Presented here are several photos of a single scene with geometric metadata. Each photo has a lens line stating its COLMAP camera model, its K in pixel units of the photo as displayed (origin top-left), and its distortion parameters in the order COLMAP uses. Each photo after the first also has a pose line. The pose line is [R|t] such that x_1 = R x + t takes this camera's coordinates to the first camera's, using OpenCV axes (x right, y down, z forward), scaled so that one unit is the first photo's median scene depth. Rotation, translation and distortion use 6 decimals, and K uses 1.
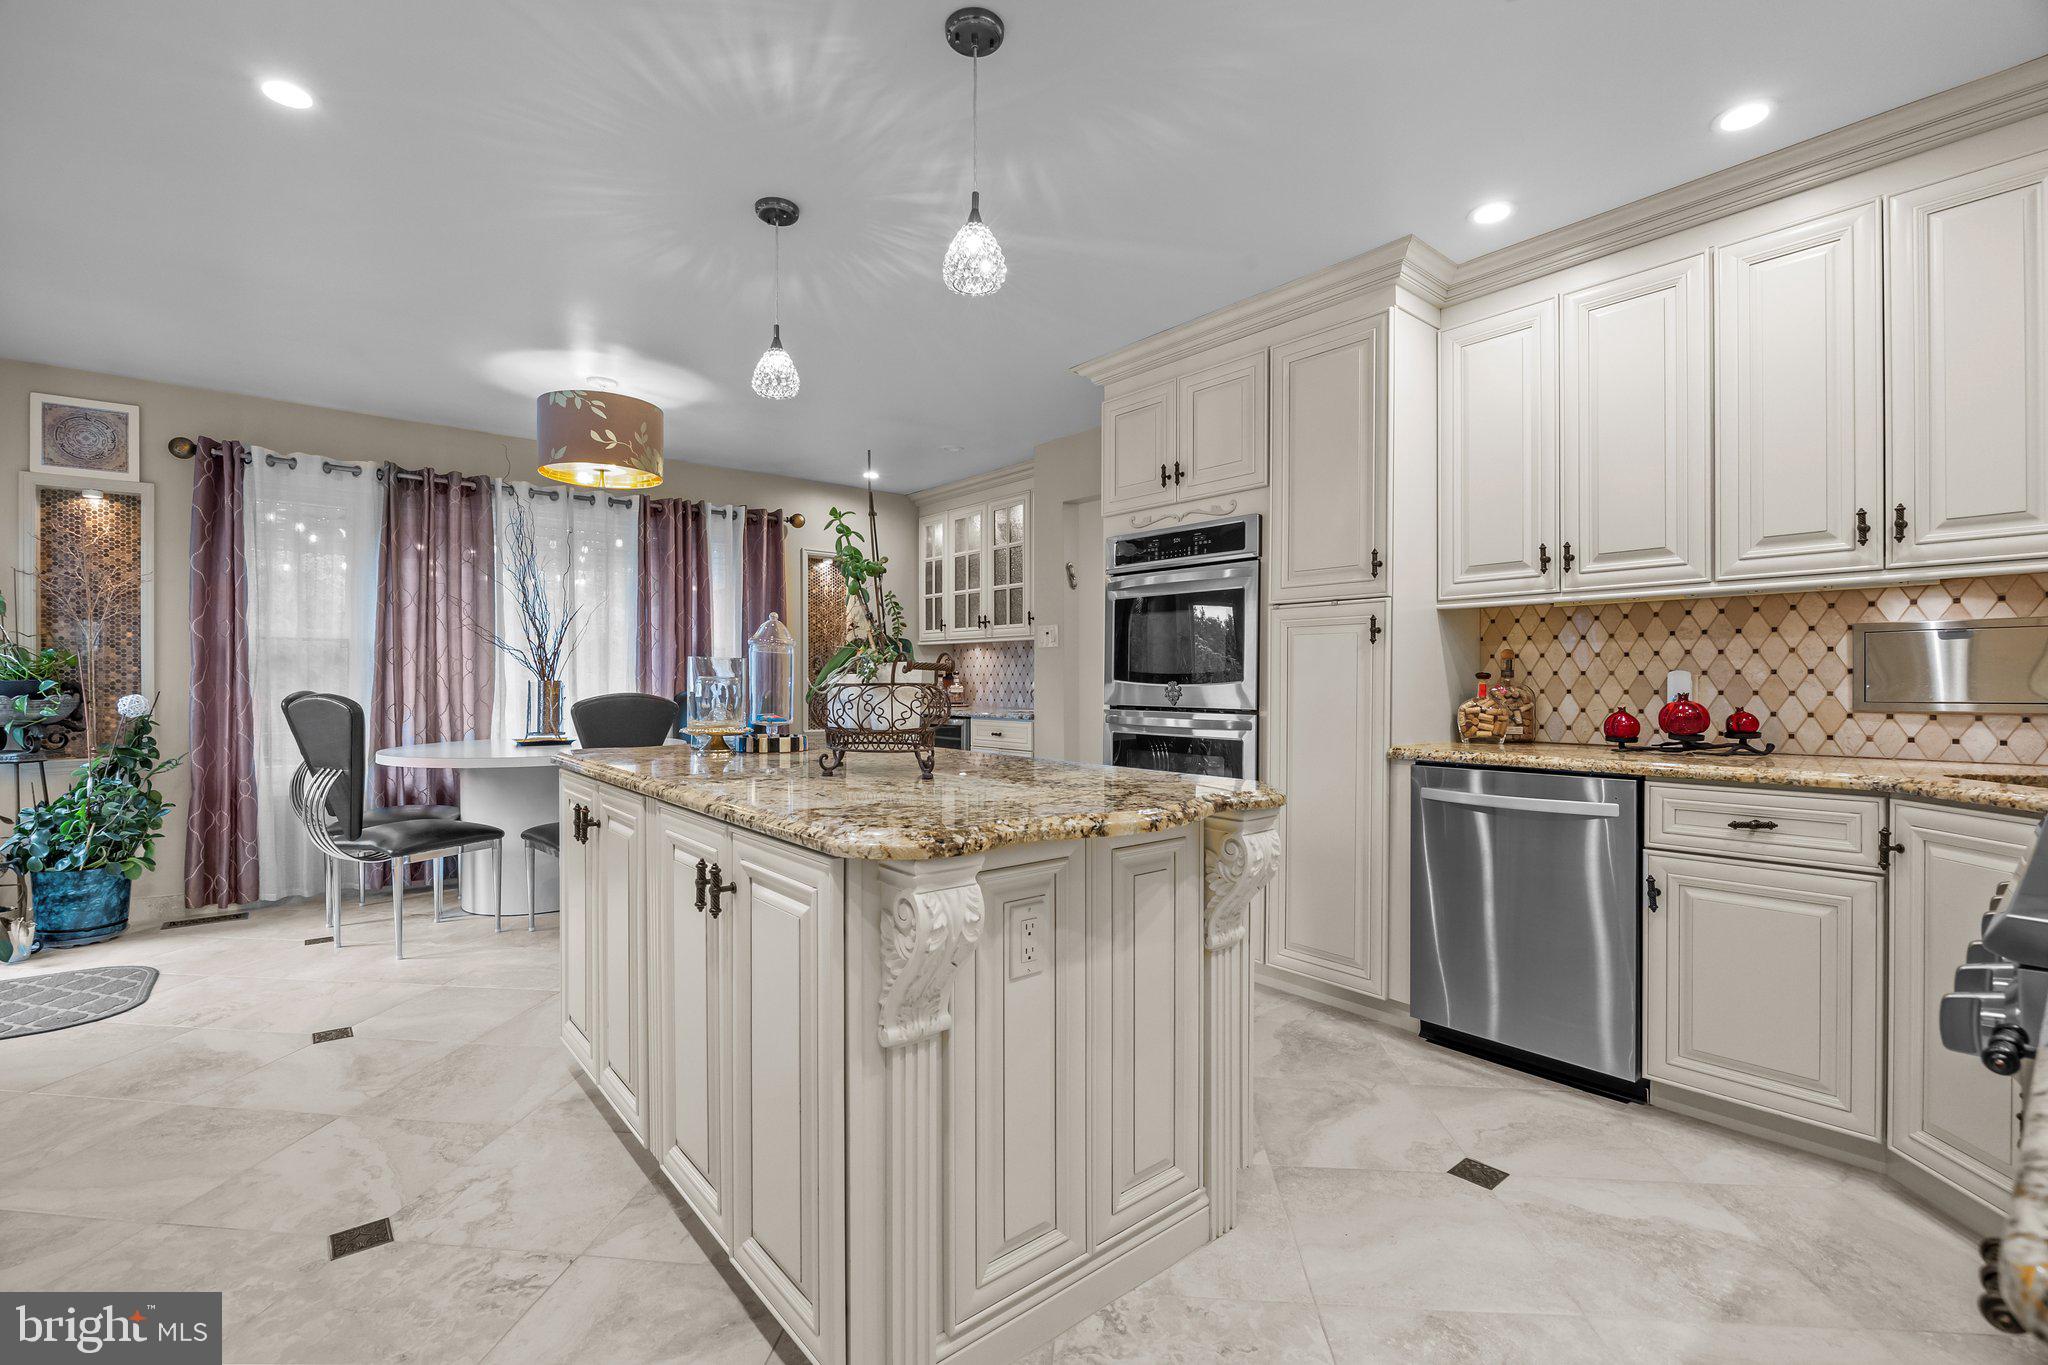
lens RADIAL K [[895.6, 0, 1010.2], [0, 895.6, 684.5], [0, 0, 1]] dist [-0.014116, 0.000557]
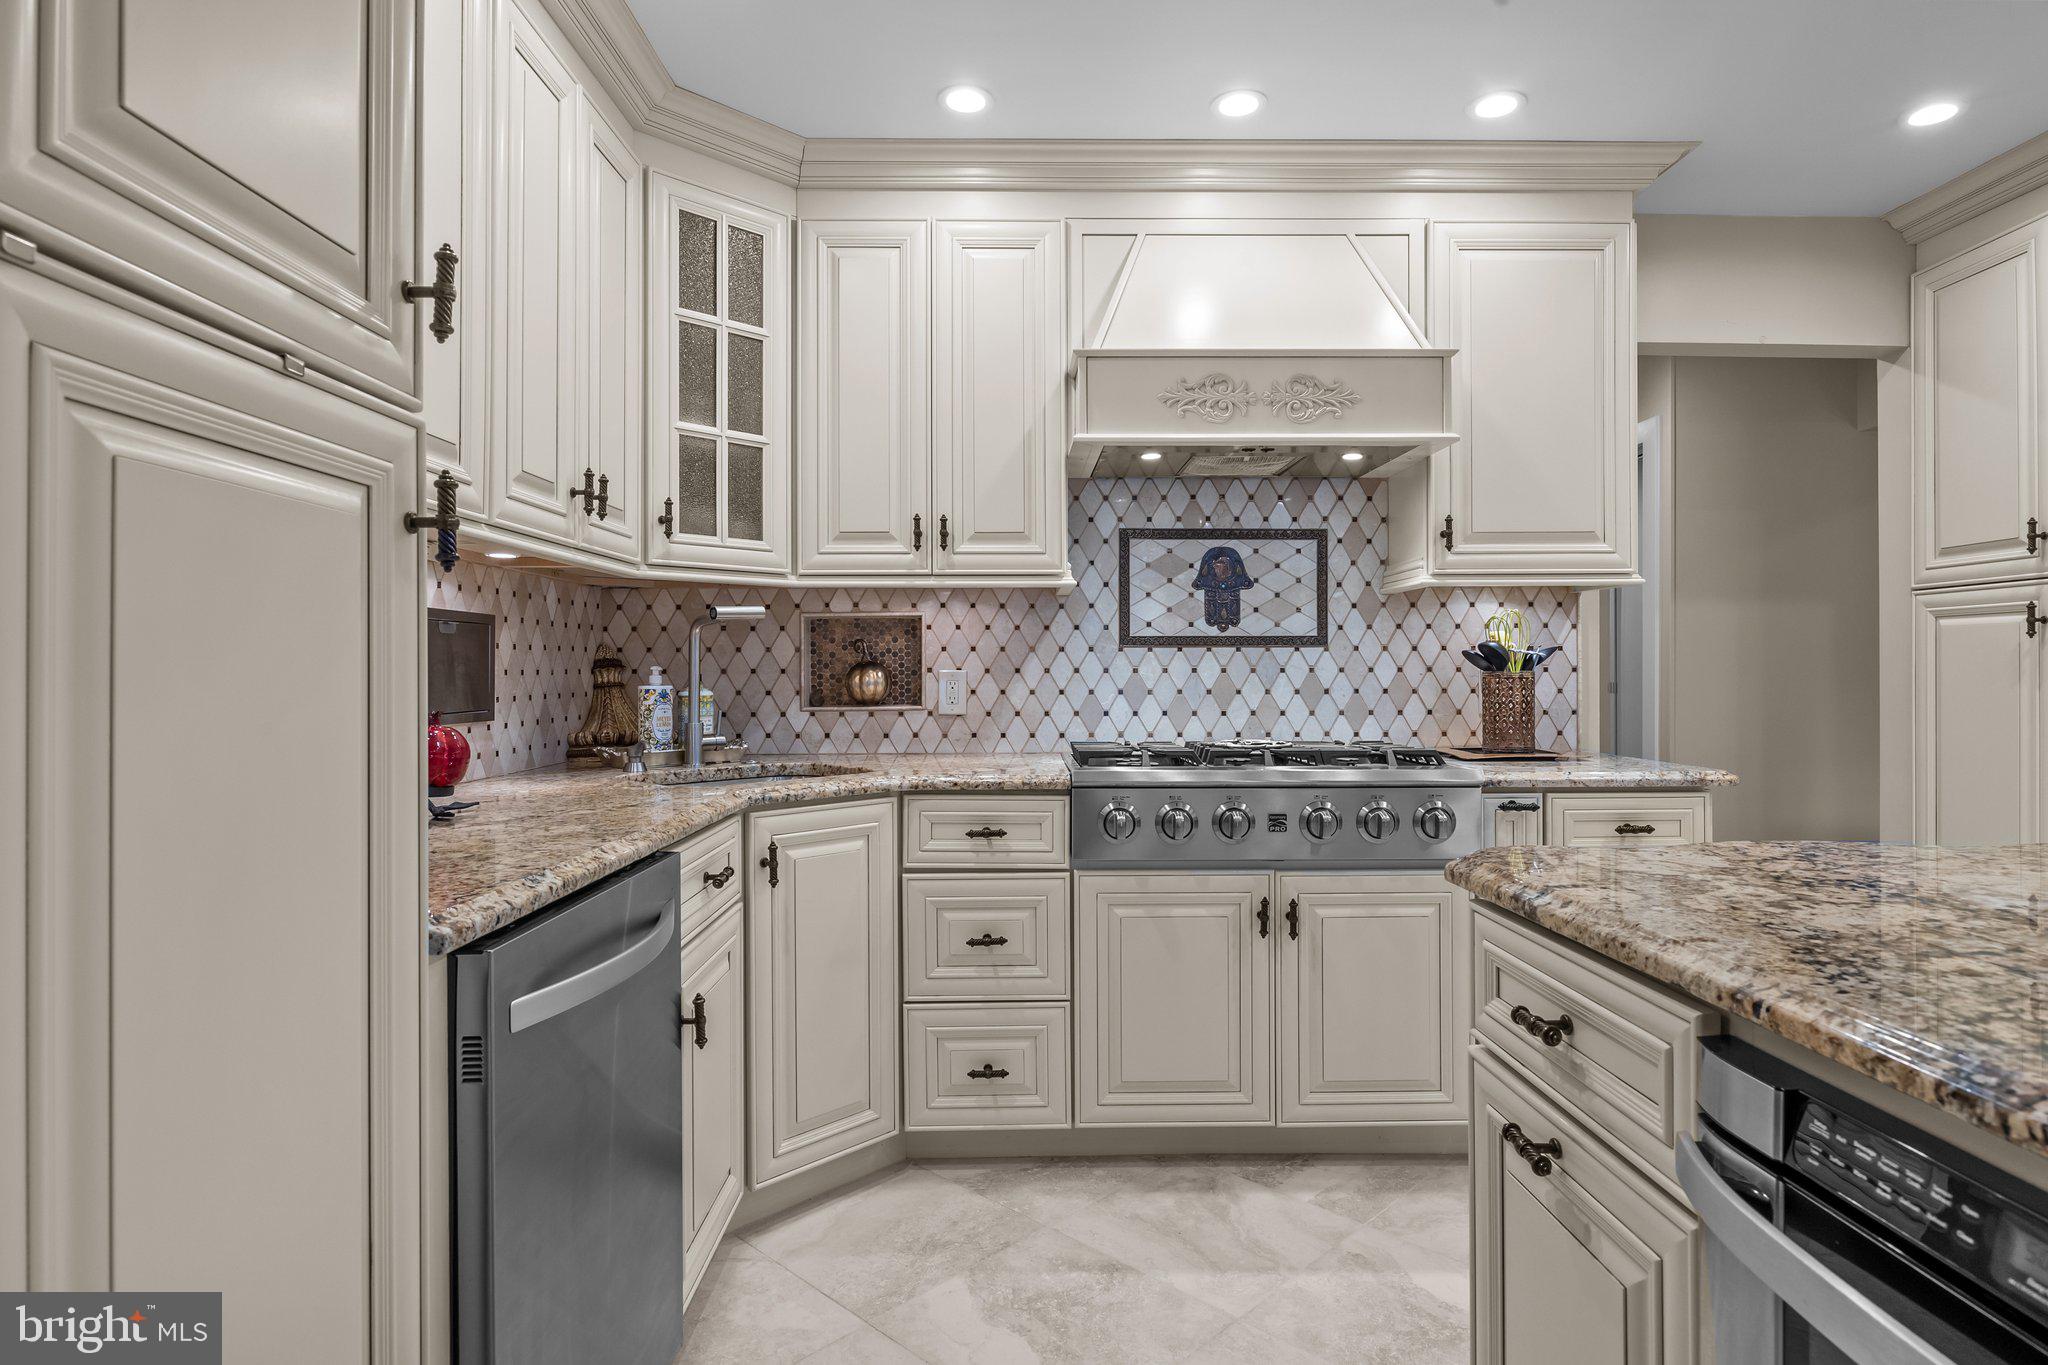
lens RADIAL K [[1080.9, 0, 1027.8], [0, 1080.9, 671.7], [0, 0, 1]] dist [-0.004438, 0.000791]
pose [[-0.780670, 0.002846, 0.624937, 0.053848], [0.004567, 0.999989, 0.001151, -0.017269], [-0.624927, 0.003752, -0.780674, 1.580297]]
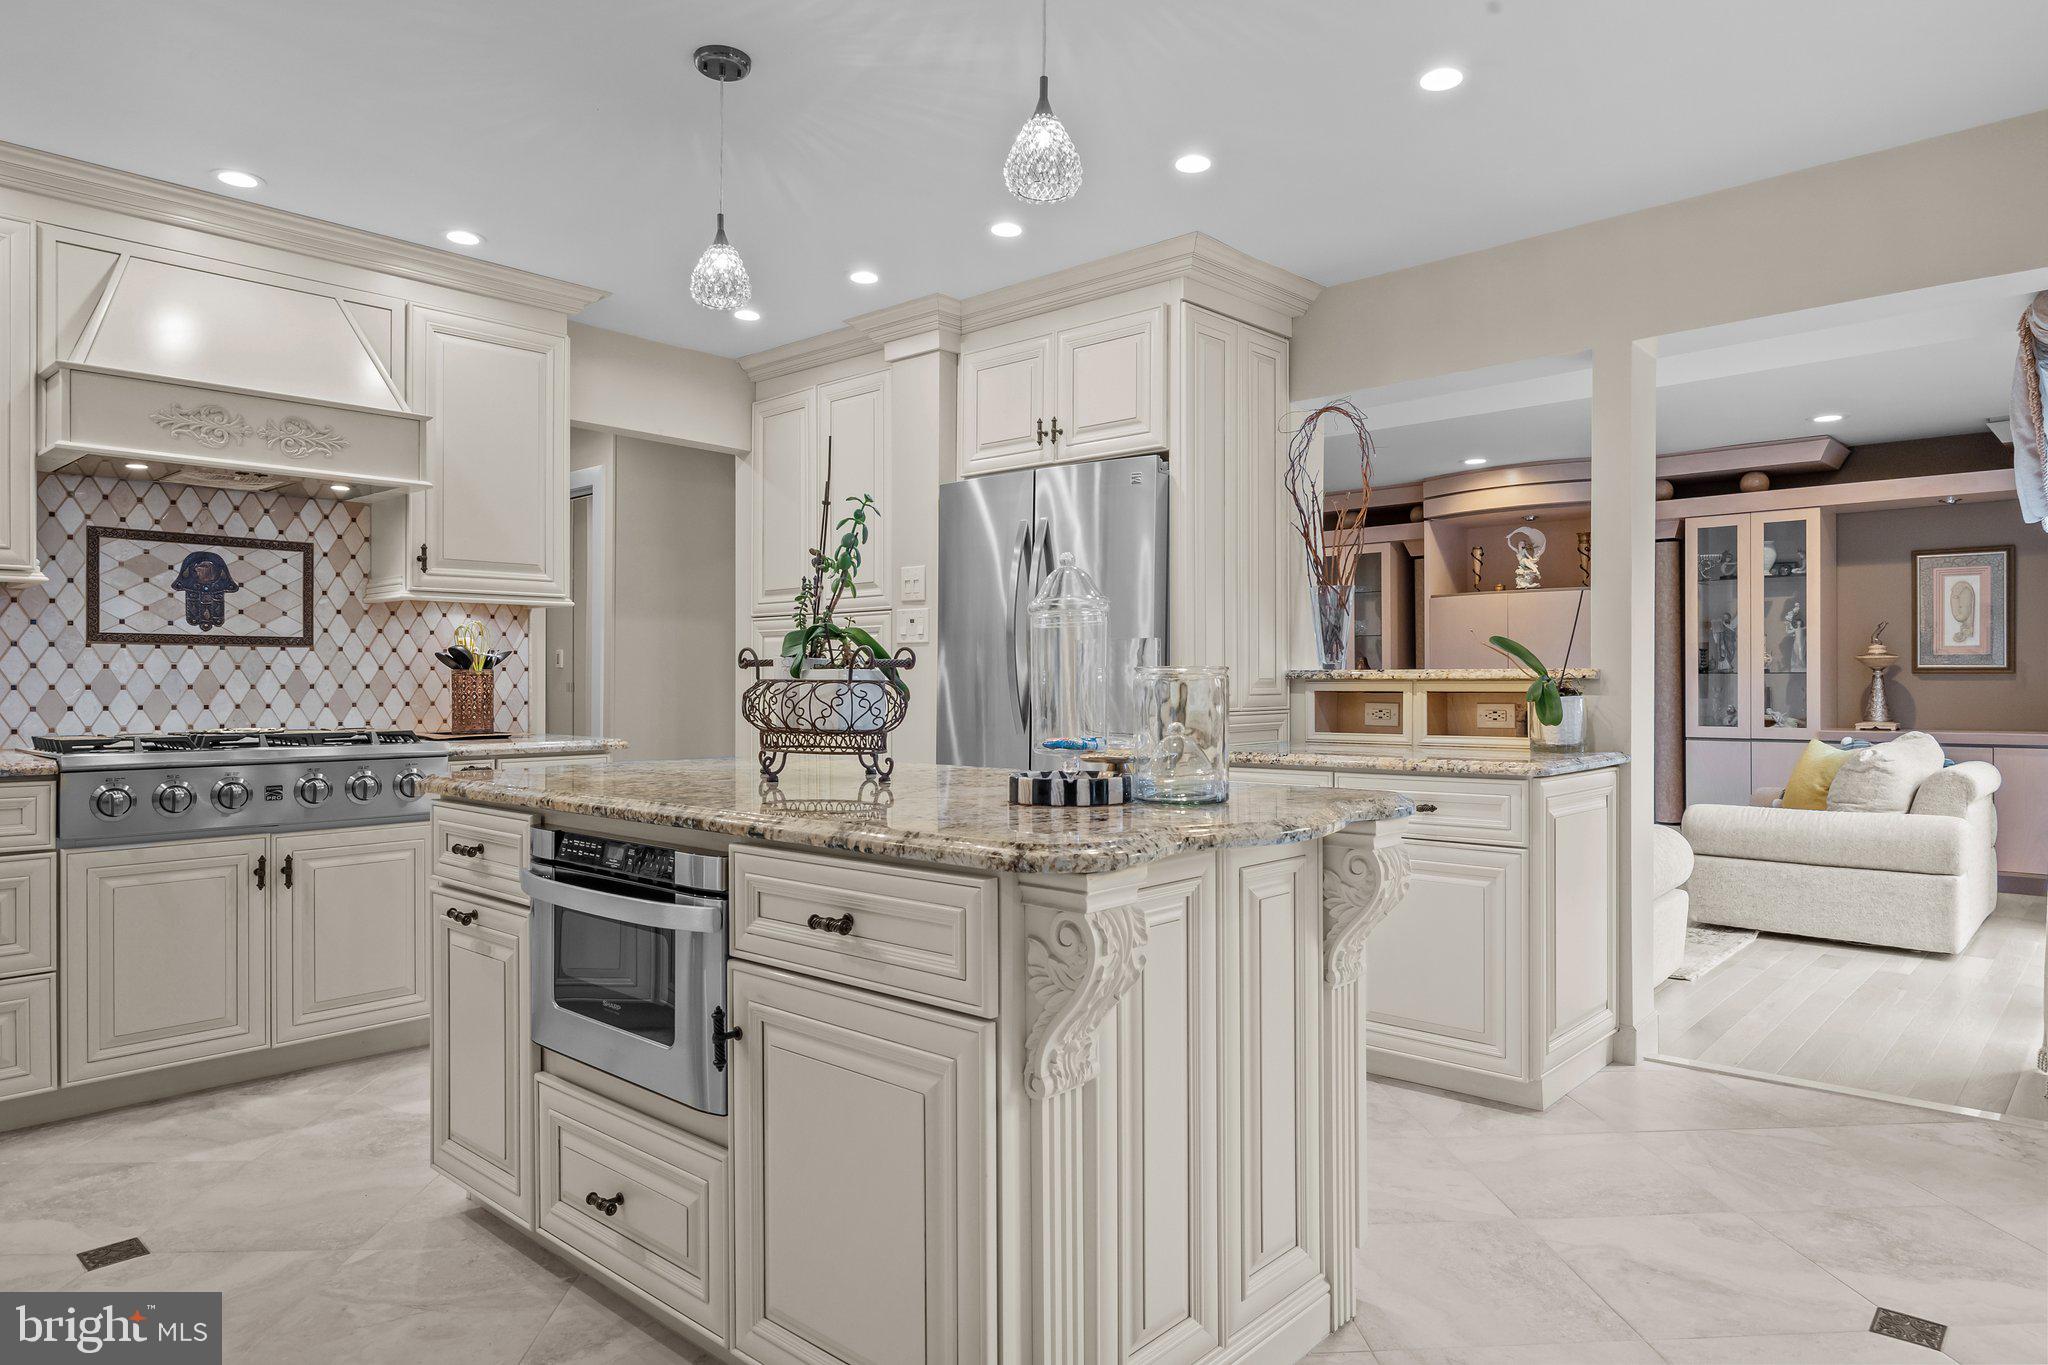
lens RADIAL K [[1226.1, 0, 1016.1], [0, 1226.1, 678.7], [0, 0, 1]] dist [0.000439, -0.002722]
pose [[-0.990142, -0.000565, -0.140068, -0.160669], [-0.000853, 0.999998, 0.001995, -0.003385], [0.140067, 0.002095, -0.990140, 2.220268]]
